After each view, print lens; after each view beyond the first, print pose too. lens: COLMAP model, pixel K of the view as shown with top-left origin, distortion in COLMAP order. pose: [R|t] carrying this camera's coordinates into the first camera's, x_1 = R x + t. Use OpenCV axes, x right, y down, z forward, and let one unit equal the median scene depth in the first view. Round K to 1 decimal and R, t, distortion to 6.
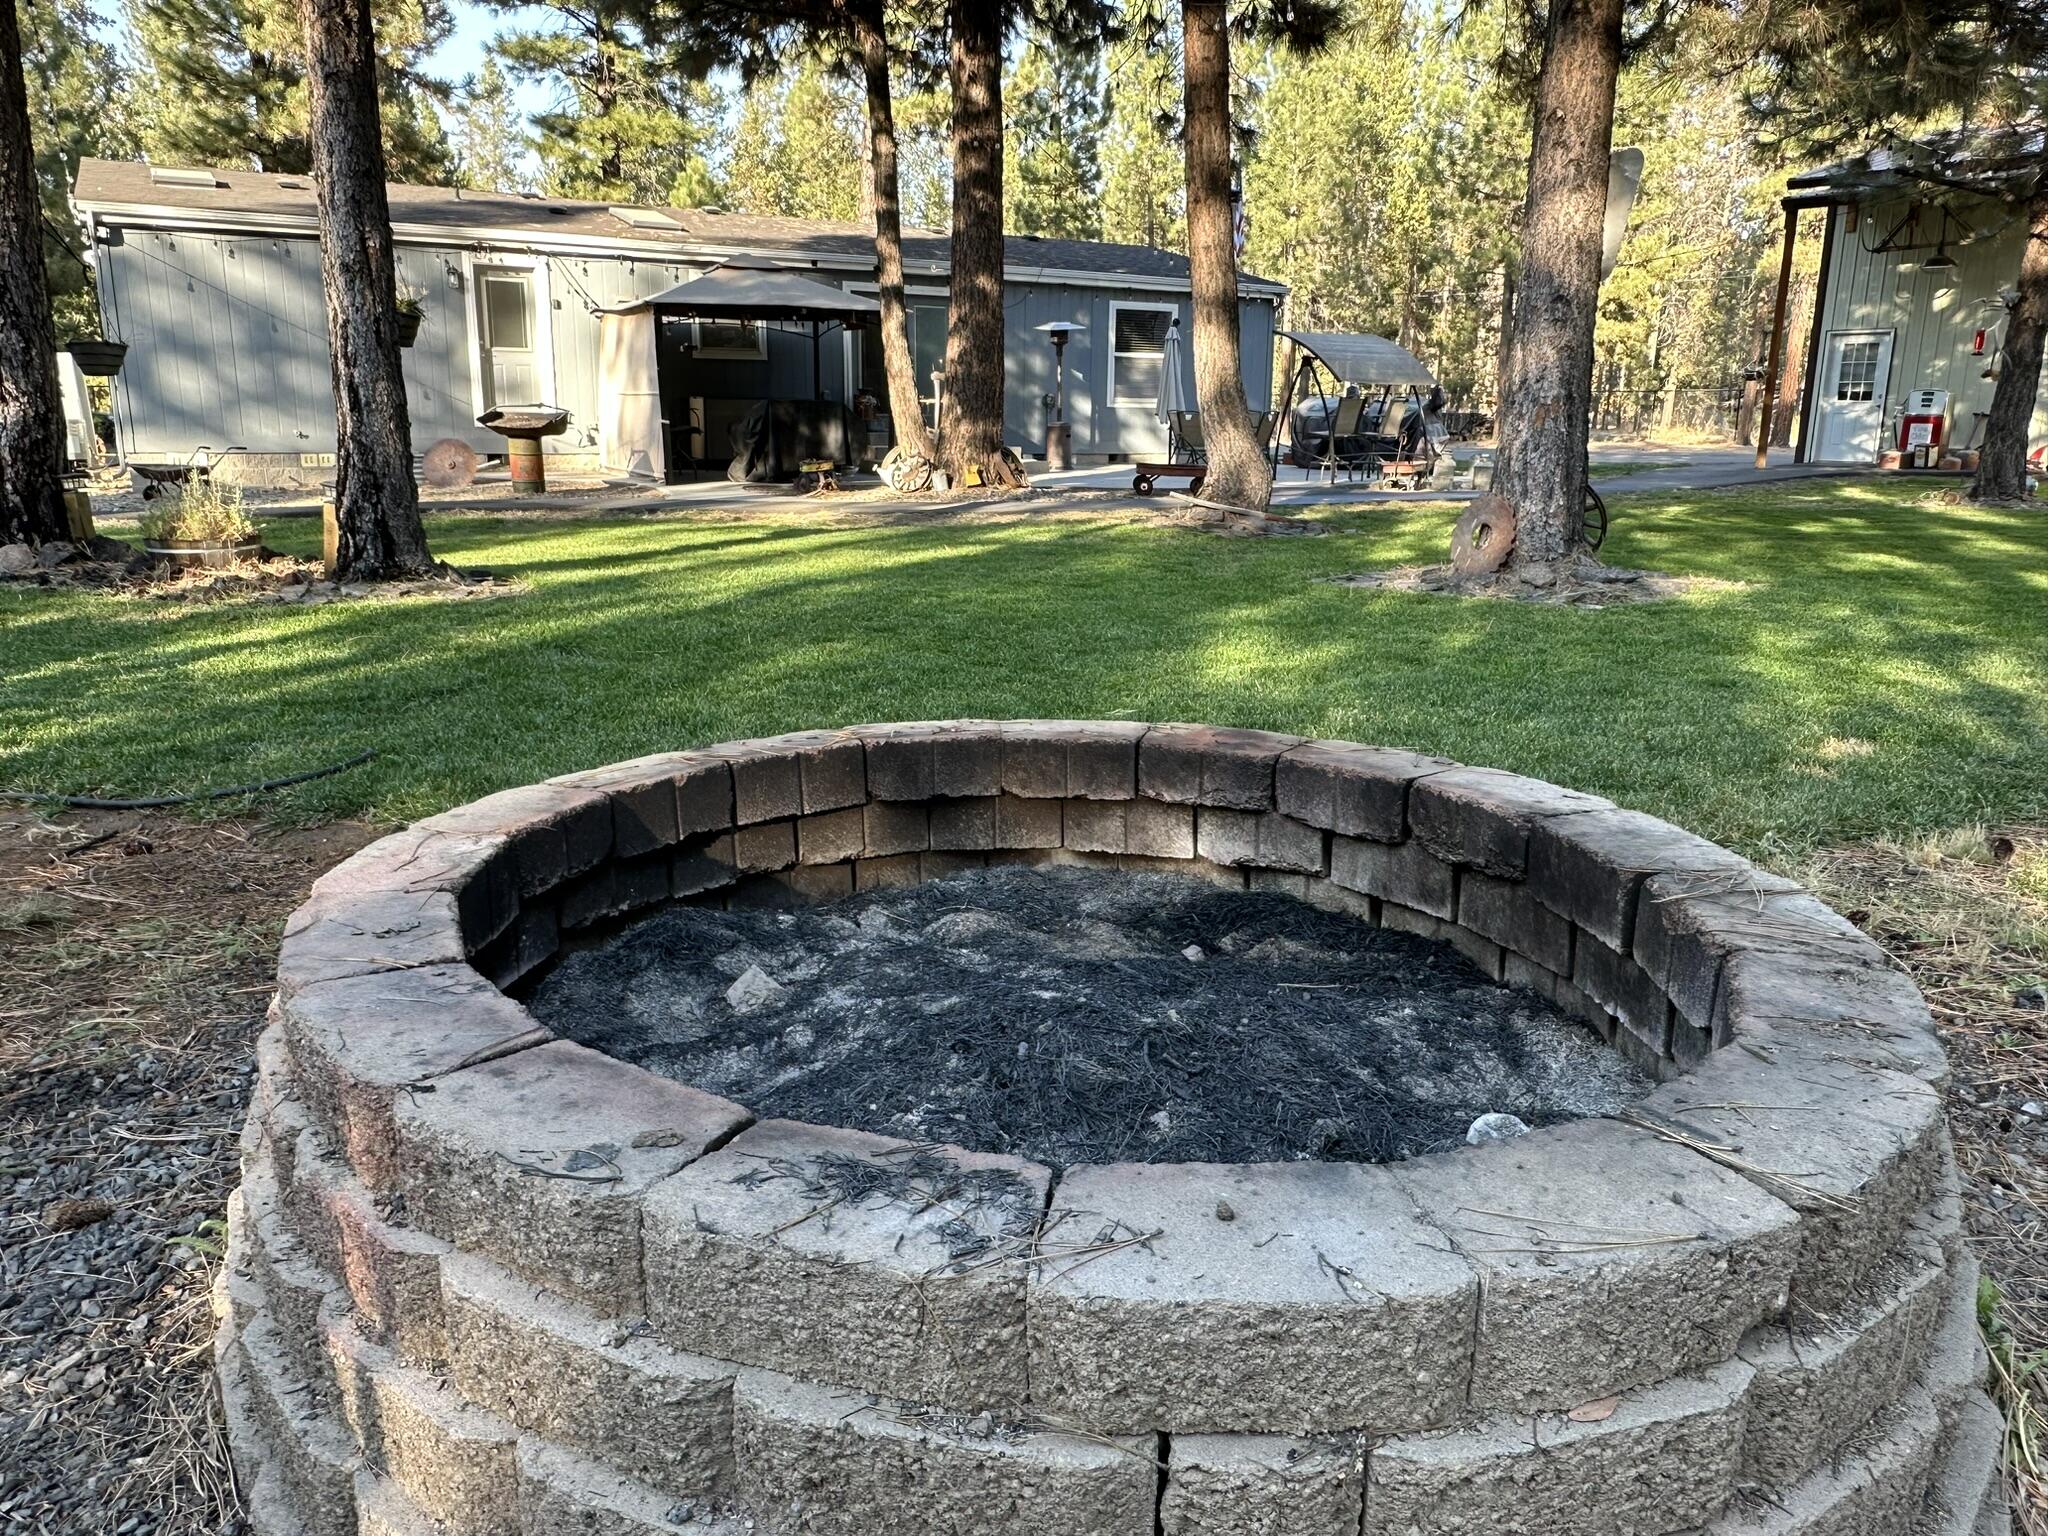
lens RADIAL K [[1430.4, 0, 1017.9], [0, 1430.4, 734.4], [0, 0, 1]] dist [0.027950, -0.036567]
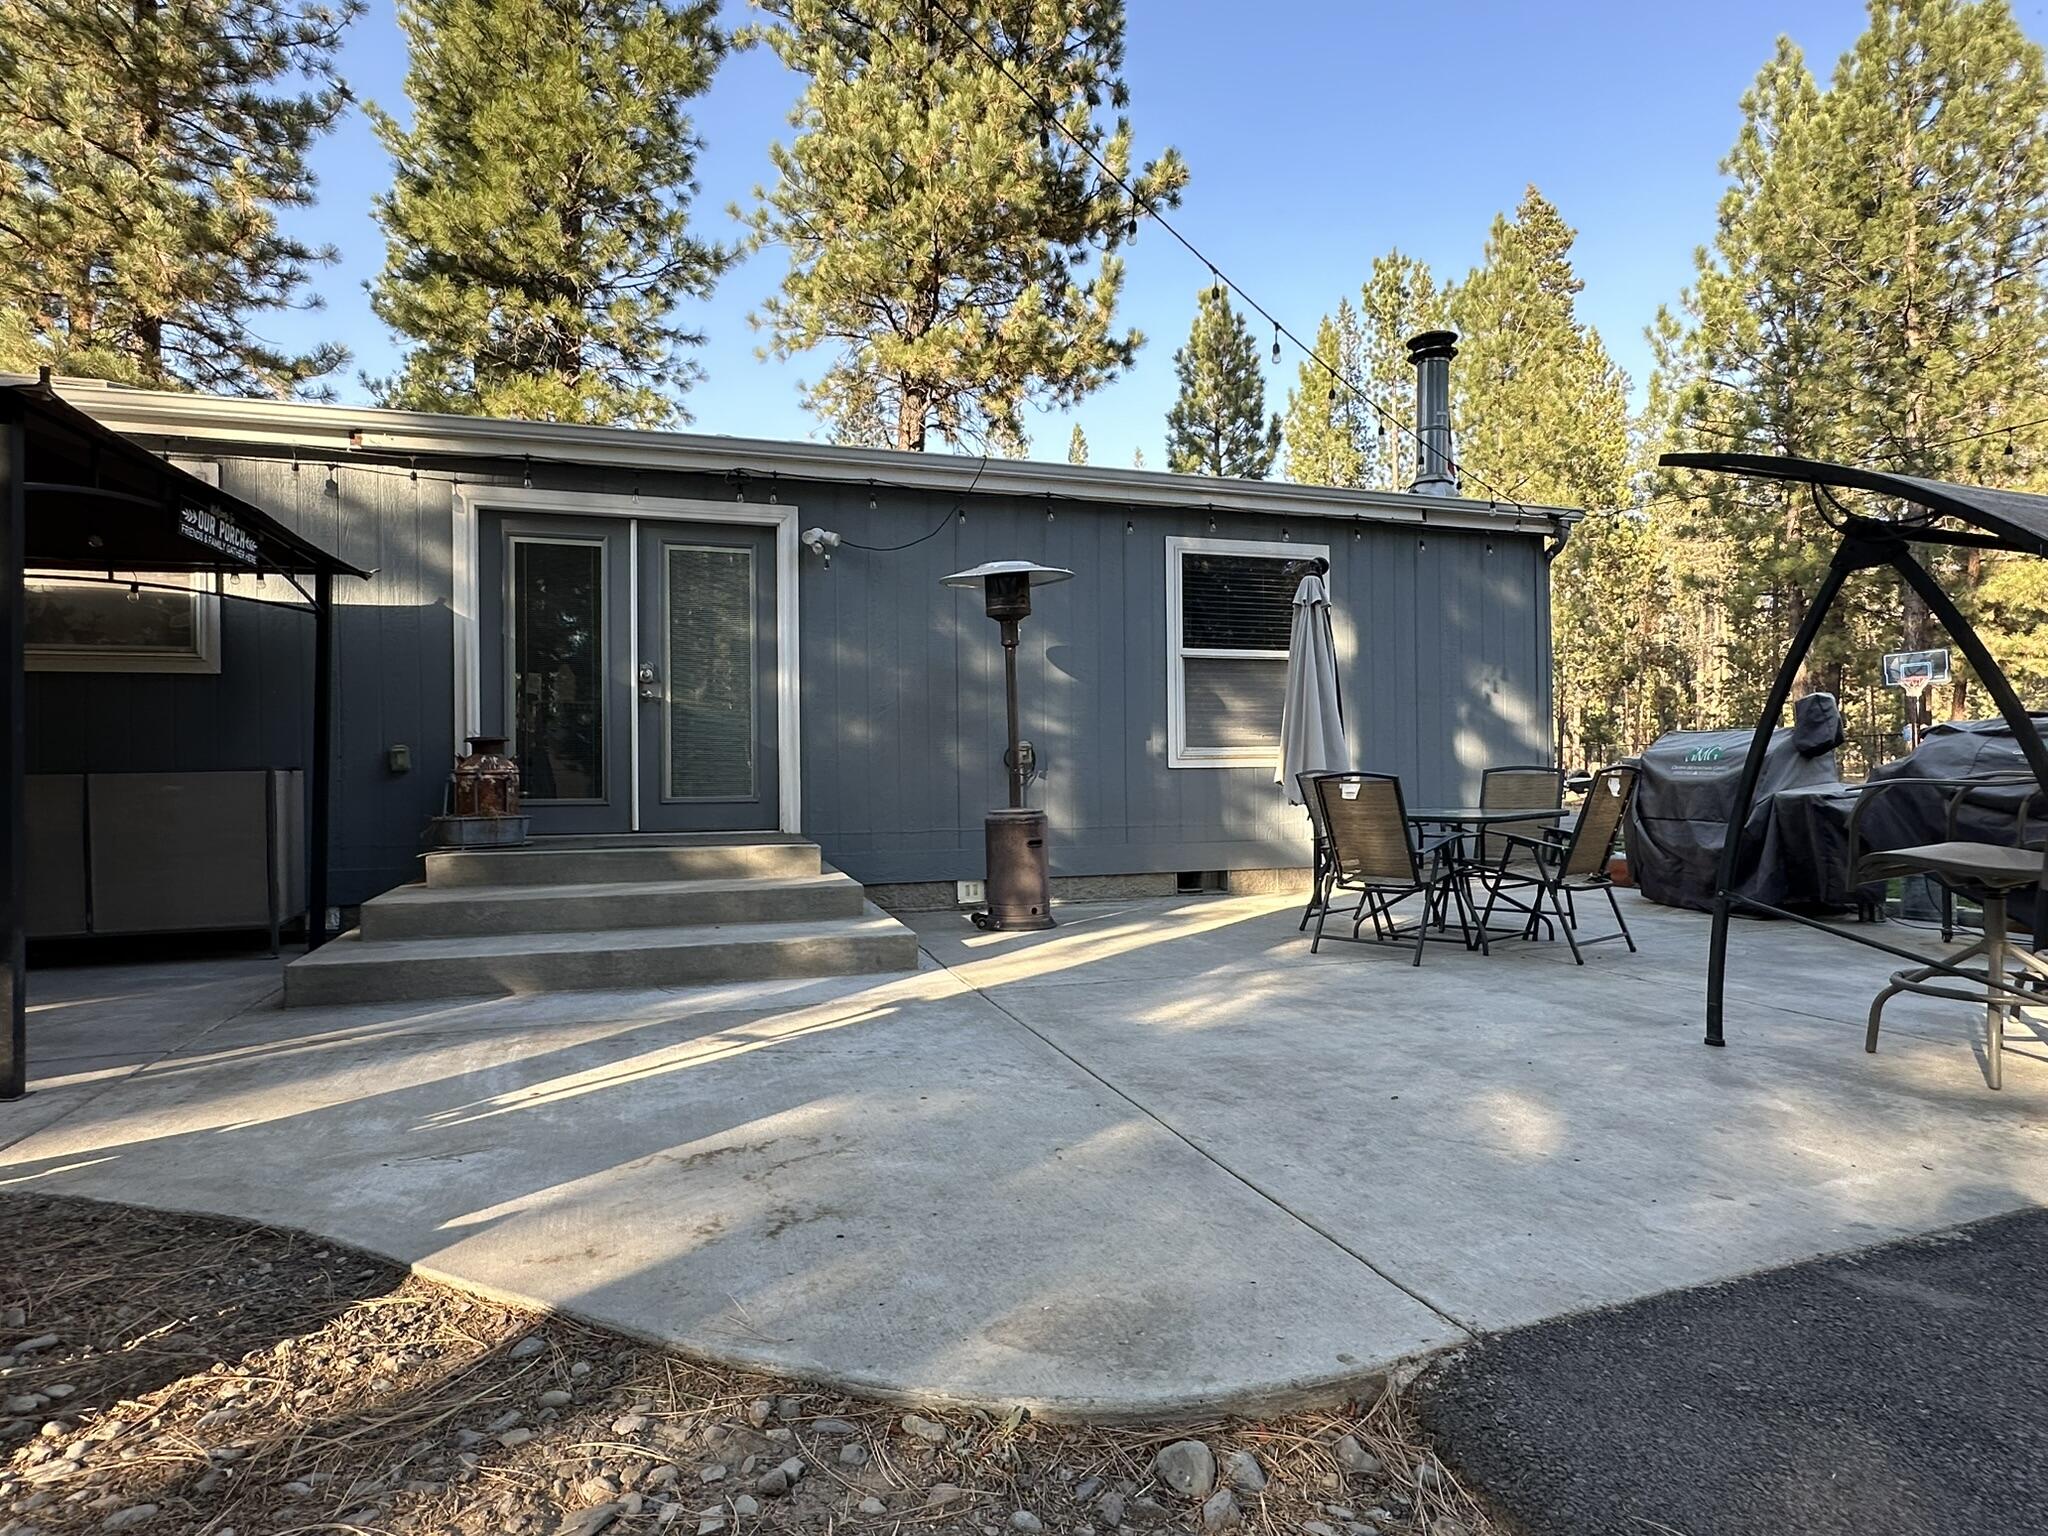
lens RADIAL K [[1143.7, 0, 1024.9], [0, 1143.7, 776.1], [0, 0, 1]] dist [-0.003806, 0.000998]
pose [[0.980376, -0.022773, -0.195816, 0.094751], [-0.020871, 0.975732, -0.217970, -0.159867], [0.196027, 0.217779, 0.956110, 0.709025]]
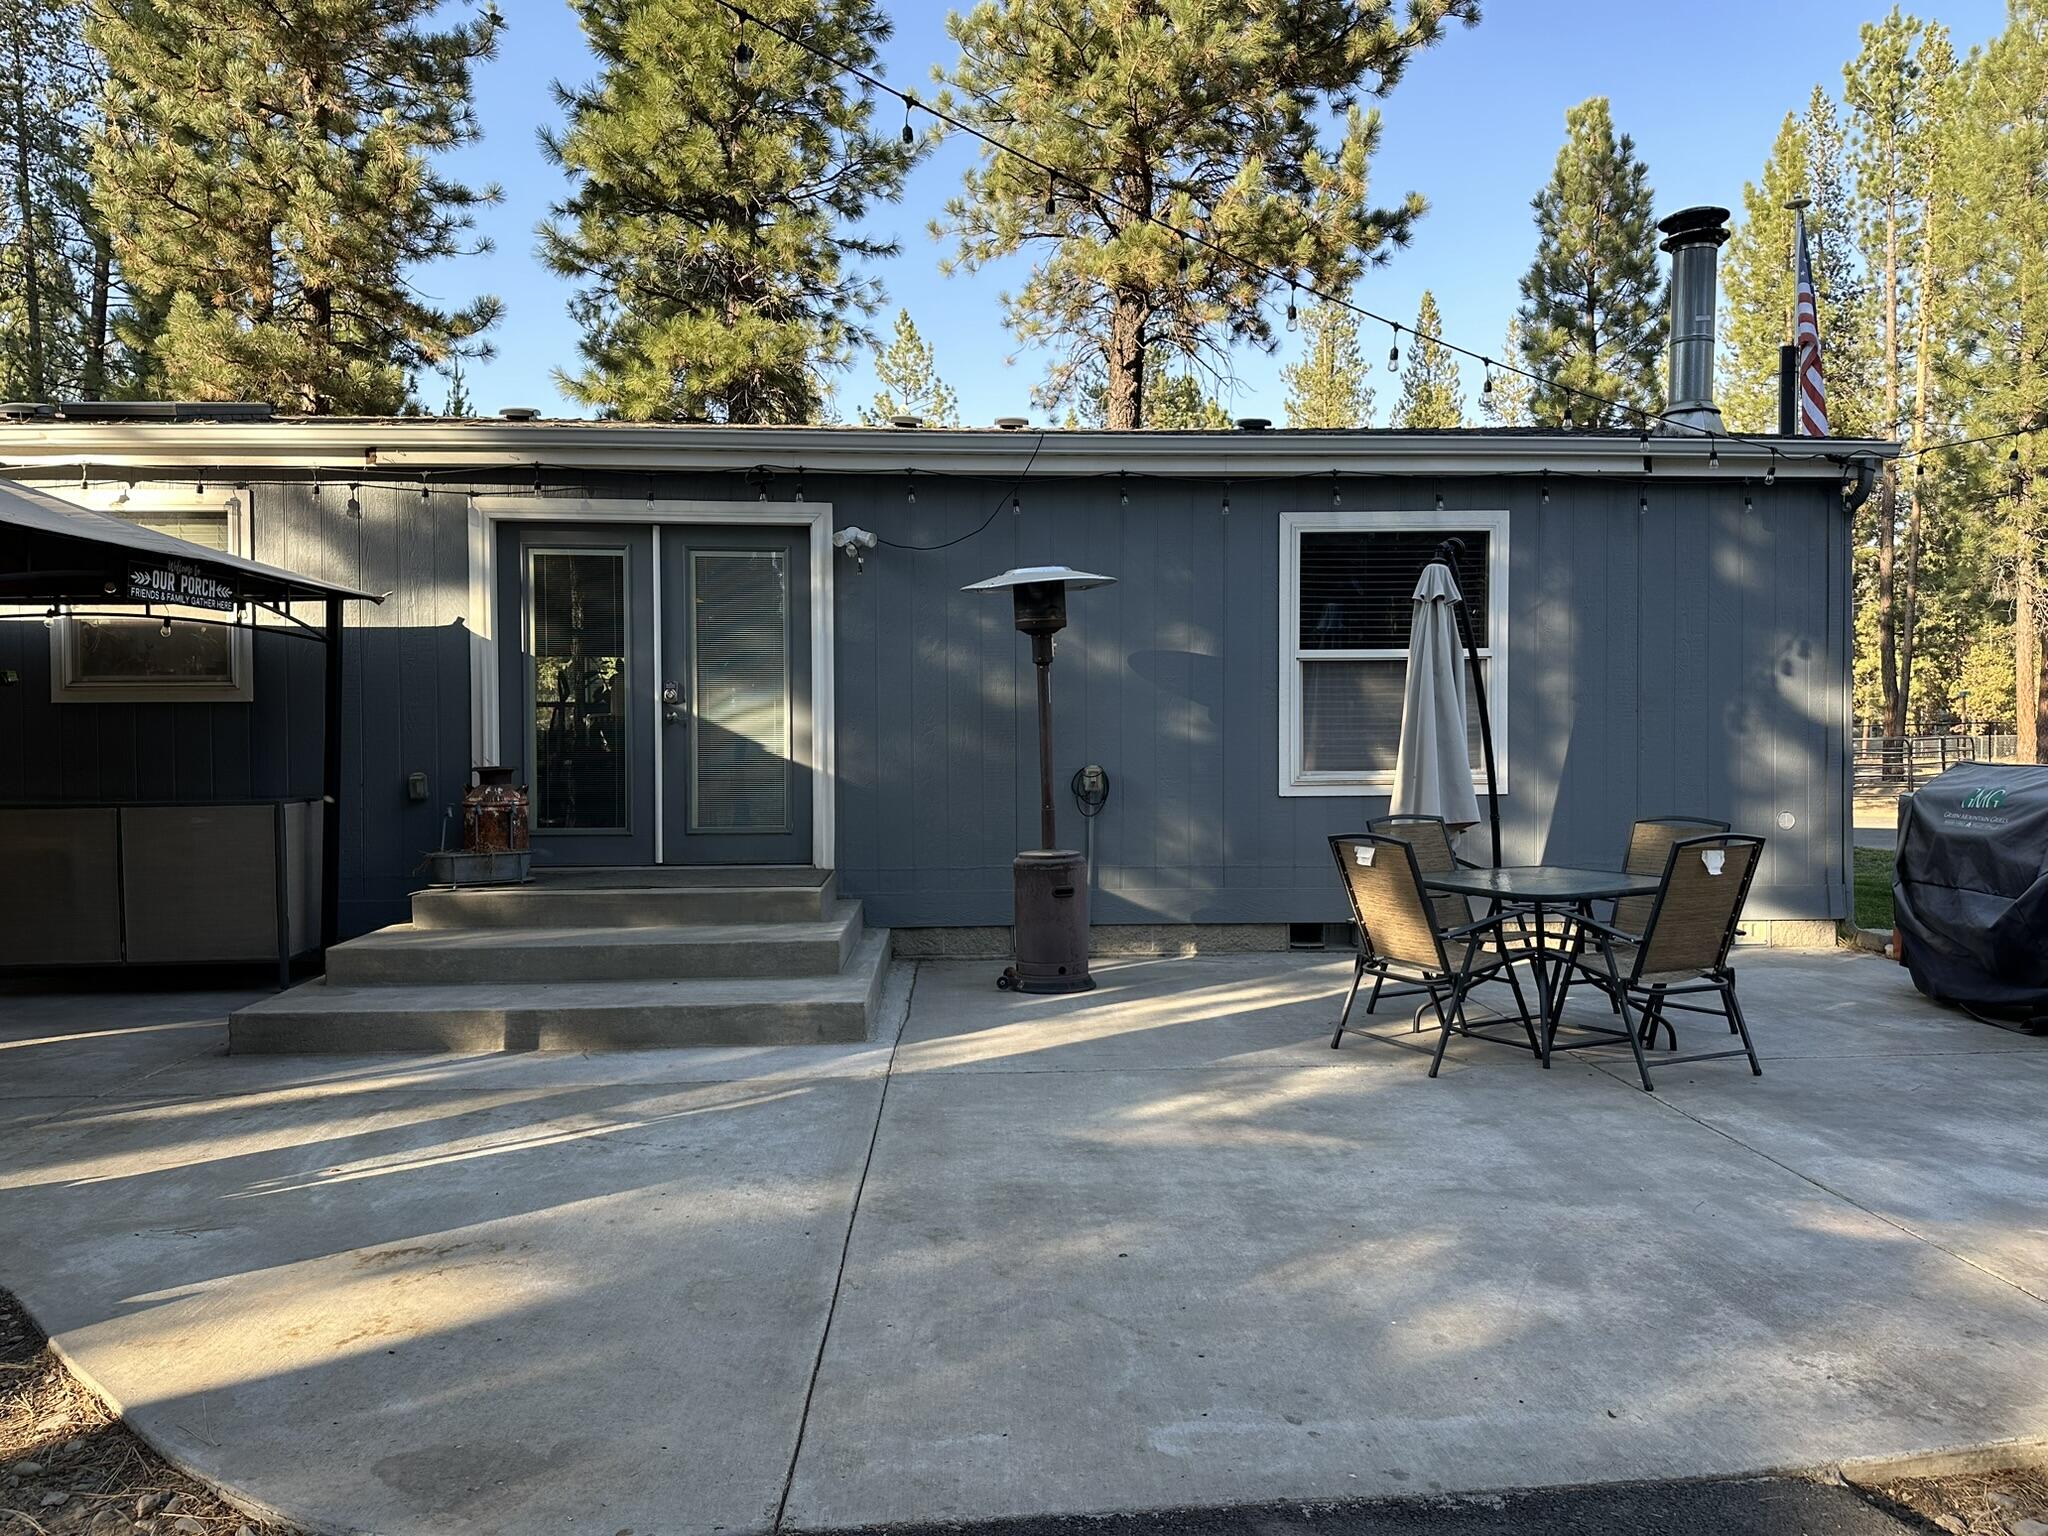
lens RADIAL K [[1430.4, 0, 1020.8], [0, 1430.4, 780.7], [0, 0, 1]] dist [0.027950, -0.036567]
pose [[0.897952, -0.006293, -0.440048, 0.173733], [-0.080418, 0.980716, -0.178125, -0.175712], [0.432683, 0.195336, 0.880130, 0.708257]]
